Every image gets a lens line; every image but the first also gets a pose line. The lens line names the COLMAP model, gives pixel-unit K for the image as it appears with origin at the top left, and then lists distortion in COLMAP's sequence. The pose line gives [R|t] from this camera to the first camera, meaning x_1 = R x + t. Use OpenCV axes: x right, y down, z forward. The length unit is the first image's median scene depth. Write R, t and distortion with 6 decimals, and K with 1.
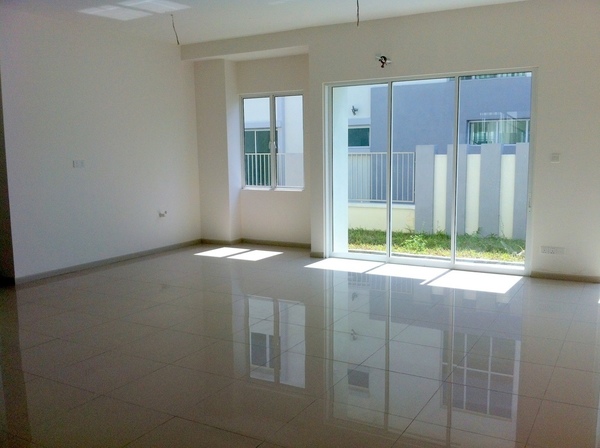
lens RADIAL K [[546.7, 0, 300.0], [0, 546.7, 224.0], [0, 0, 1]] dist [0.083952, -0.321529]
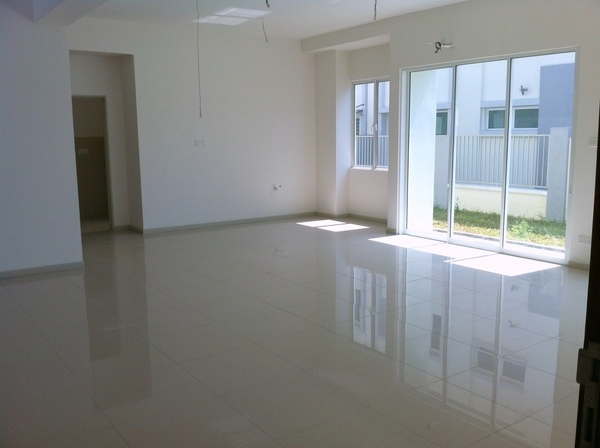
lens RADIAL K [[546.7, 0, 300.0], [0, 546.7, 224.0], [0, 0, 1]] dist [0.083952, -0.321529]
pose [[0.911697, 0.068069, -0.405186, 0.266934], [-0.054904, 0.997520, 0.044039, 0.005323], [0.407179, -0.017904, 0.913173, -0.046293]]
